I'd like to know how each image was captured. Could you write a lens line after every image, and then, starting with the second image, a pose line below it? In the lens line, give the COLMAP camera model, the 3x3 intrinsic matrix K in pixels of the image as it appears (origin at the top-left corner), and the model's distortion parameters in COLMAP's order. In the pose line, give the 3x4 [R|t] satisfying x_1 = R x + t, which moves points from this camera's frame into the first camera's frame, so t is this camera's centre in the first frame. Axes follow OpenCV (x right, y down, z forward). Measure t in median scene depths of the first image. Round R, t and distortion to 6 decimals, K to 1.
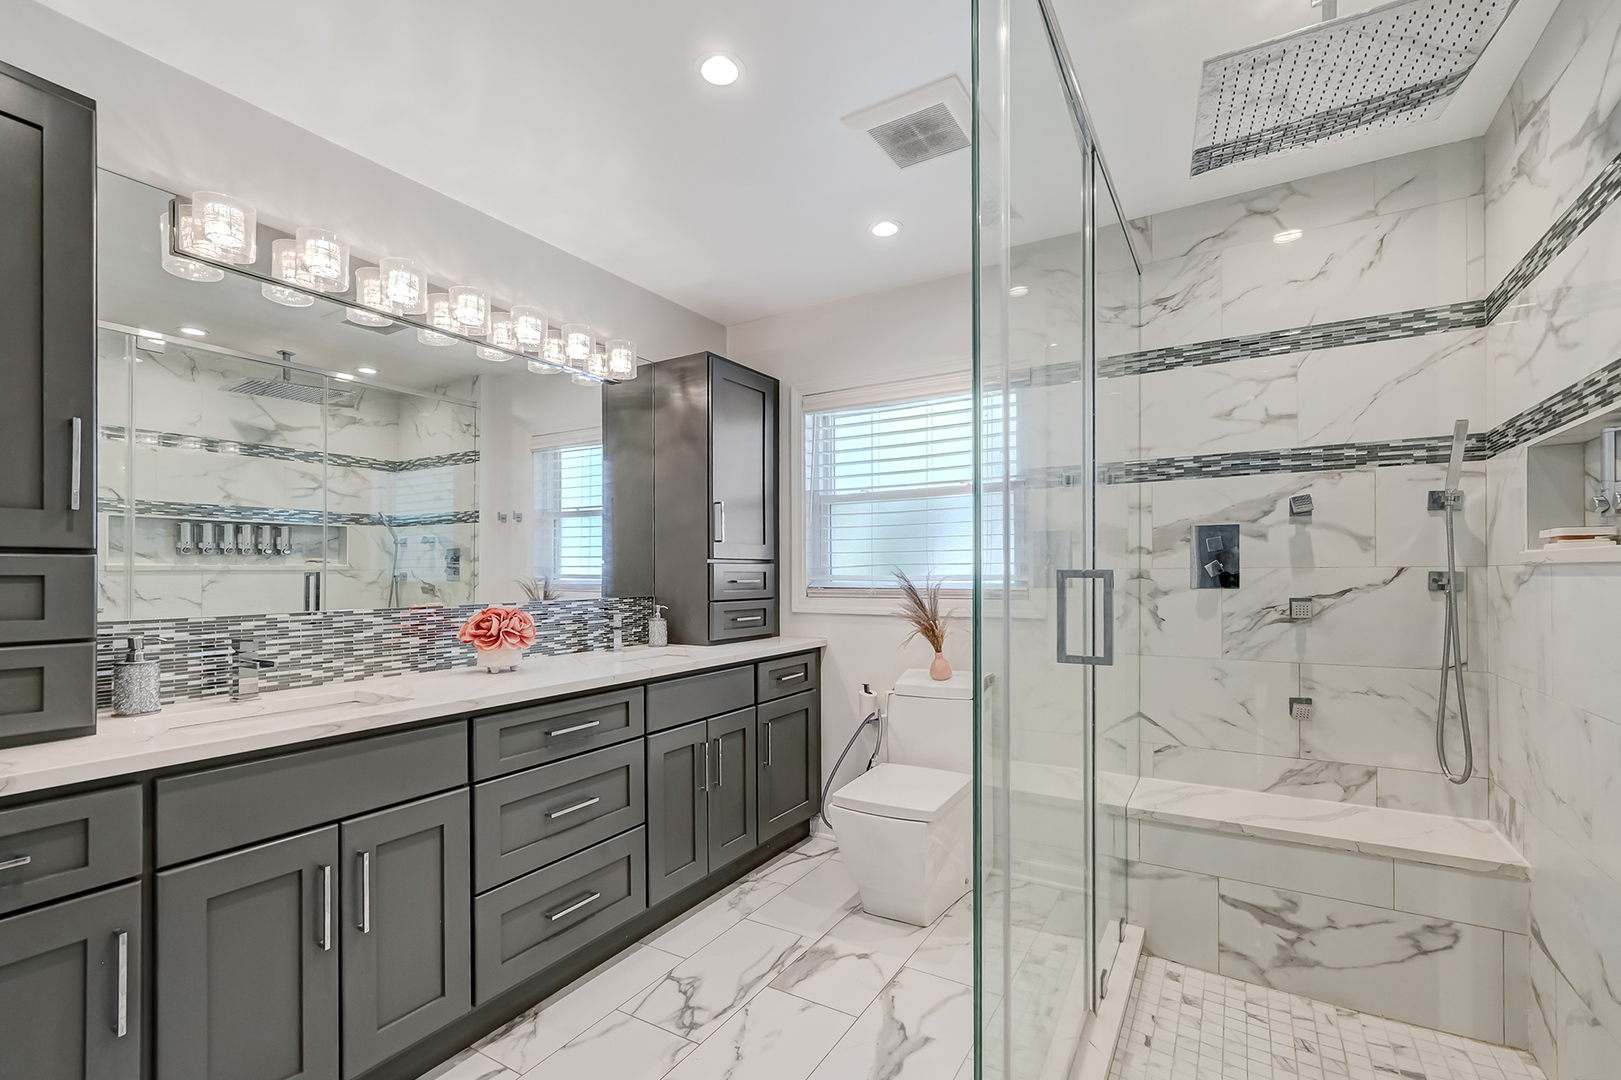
lens RADIAL K [[721.0, 0, 809.3], [0, 721.0, 572.3], [0, 0, 1]] dist [0.000589, -0.000281]
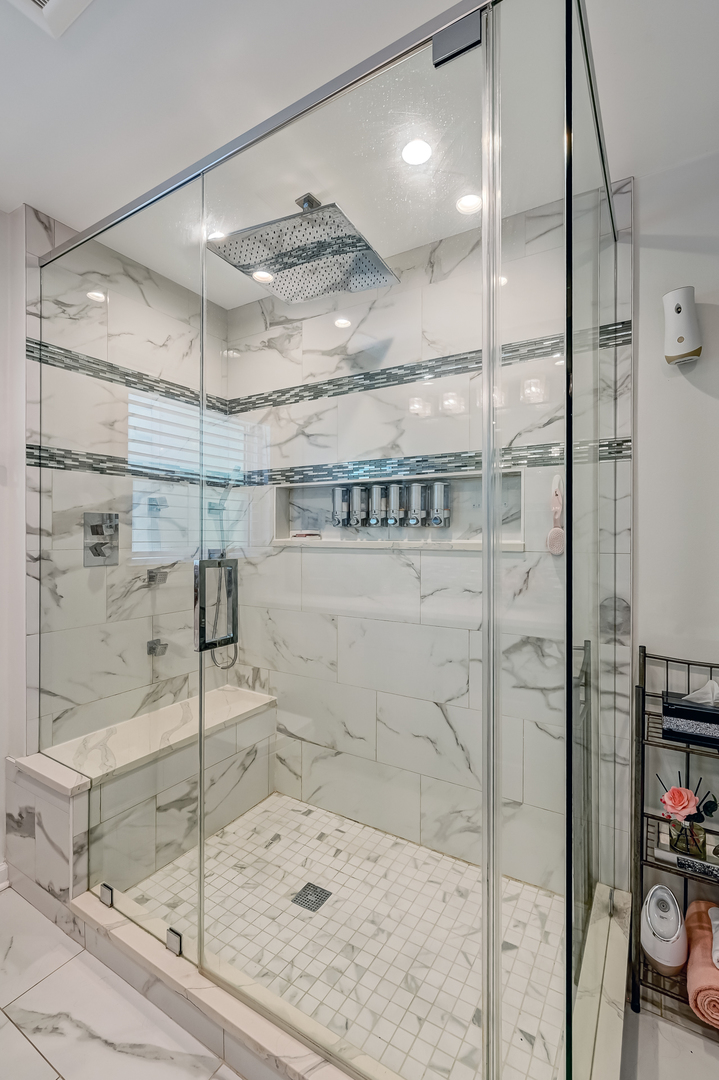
lens RADIAL K [[481.9, 0, 359.6], [0, 481.9, 537.0], [0, 0, 1]] dist [-0.001330, 0.001316]
pose [[0.004856, 0.002591, 0.999985, -0.249142], [-0.004977, 0.999984, -0.002567, -0.026296], [-0.999976, -0.004964, 0.004869, 0.576838]]
